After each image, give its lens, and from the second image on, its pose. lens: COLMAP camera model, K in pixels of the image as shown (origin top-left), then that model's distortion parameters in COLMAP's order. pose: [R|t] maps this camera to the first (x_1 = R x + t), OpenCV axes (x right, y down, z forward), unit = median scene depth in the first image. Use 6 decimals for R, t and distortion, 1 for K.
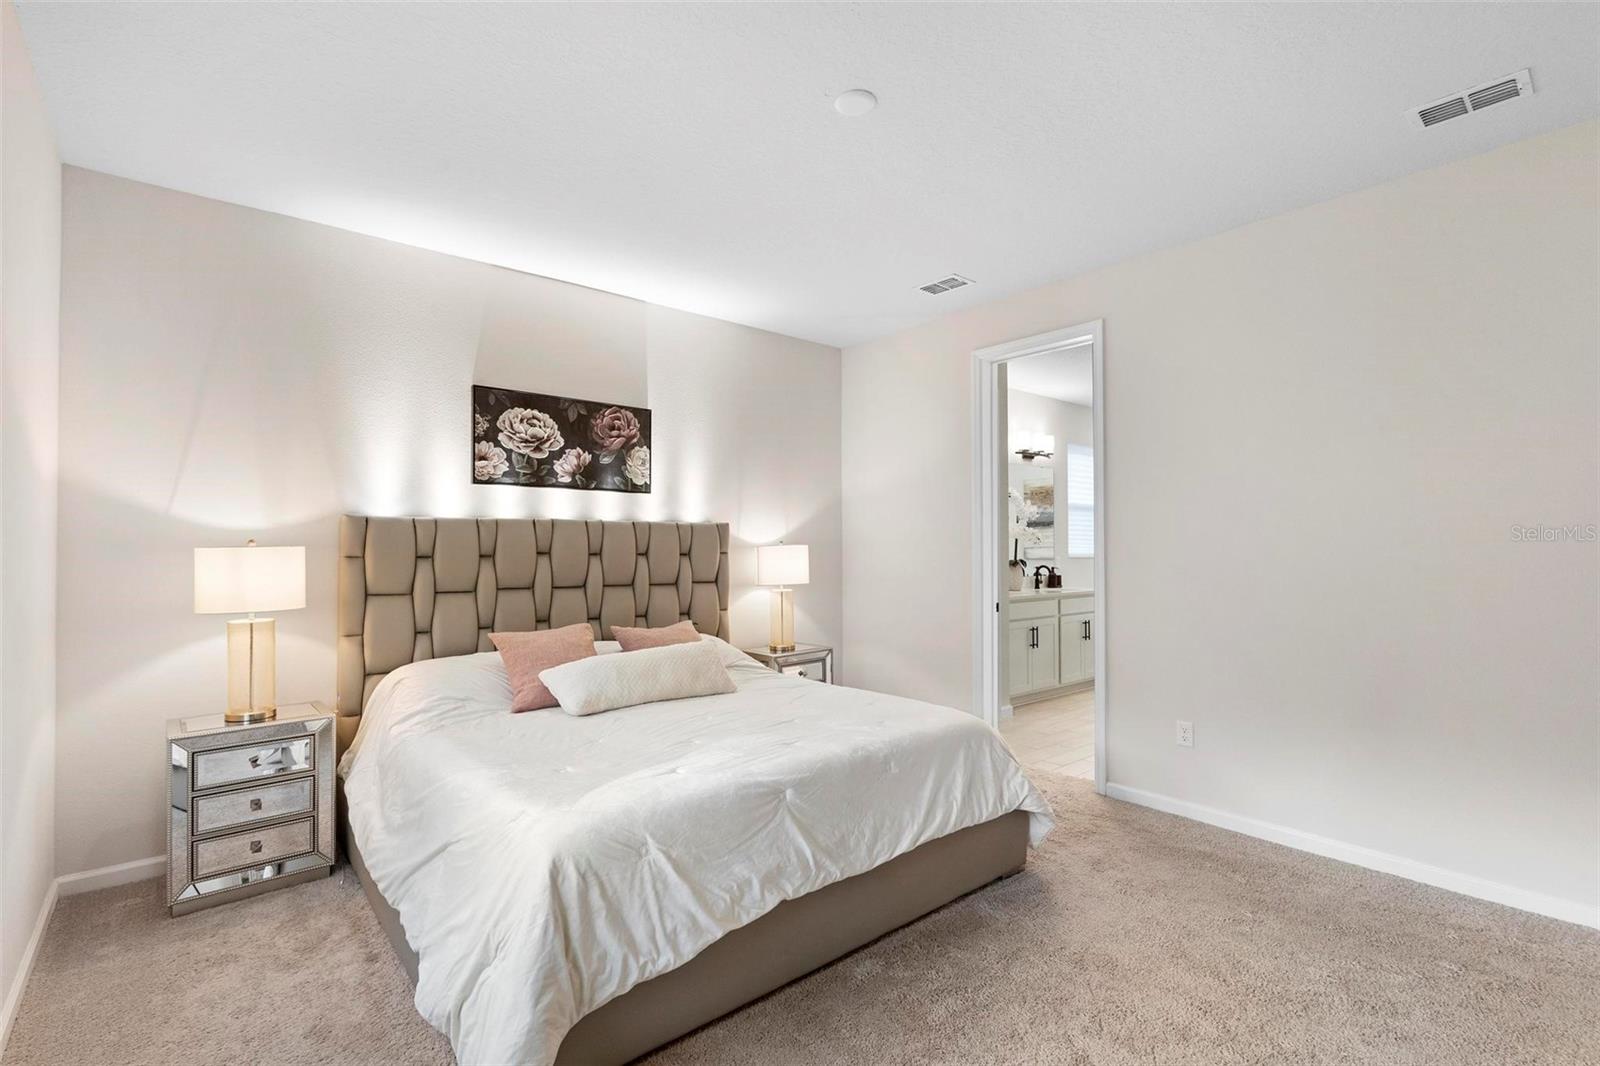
lens RADIAL K [[739.1, 0, 798.0], [0, 739.1, 535.5], [0, 0, 1]] dist [0.009264, -0.001673]
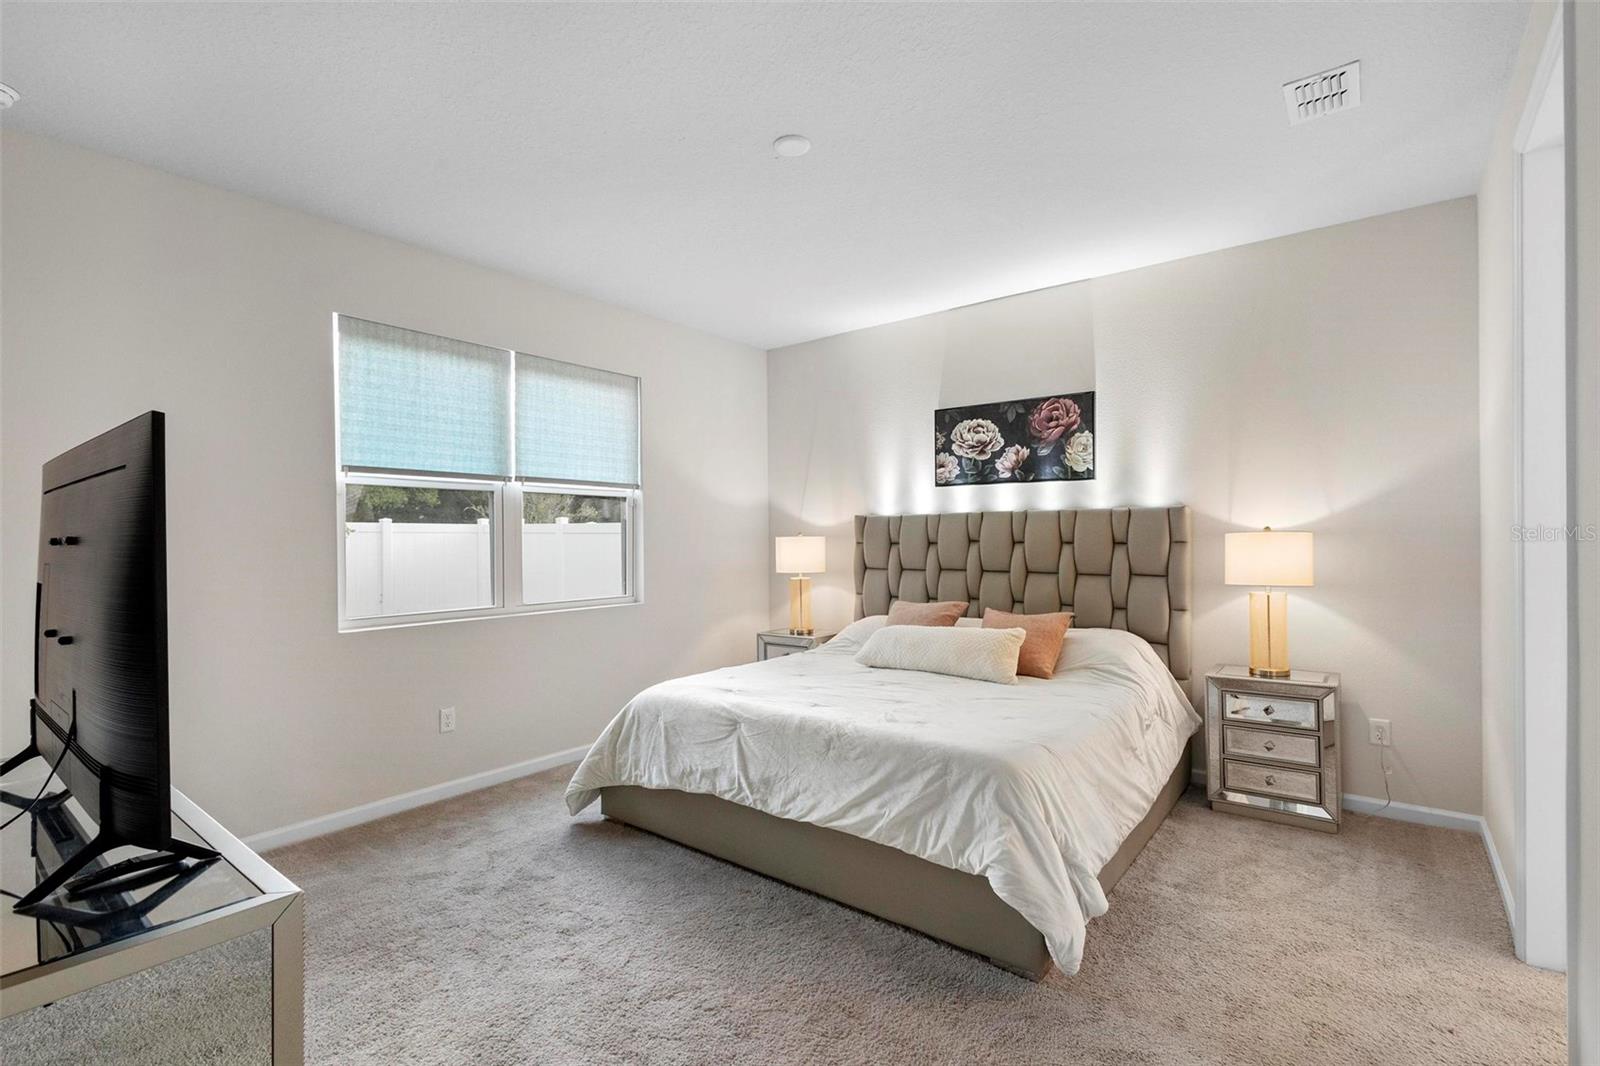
lens RADIAL K [[739.1, 0, 793.5], [0, 739.1, 538.2], [0, 0, 1]] dist [0.009264, -0.001673]
pose [[0.188227, 0.004216, -0.982116, 0.717461], [0.022406, 0.999712, 0.008586, 0.002529], [0.981870, -0.023622, 0.188079, 0.470657]]
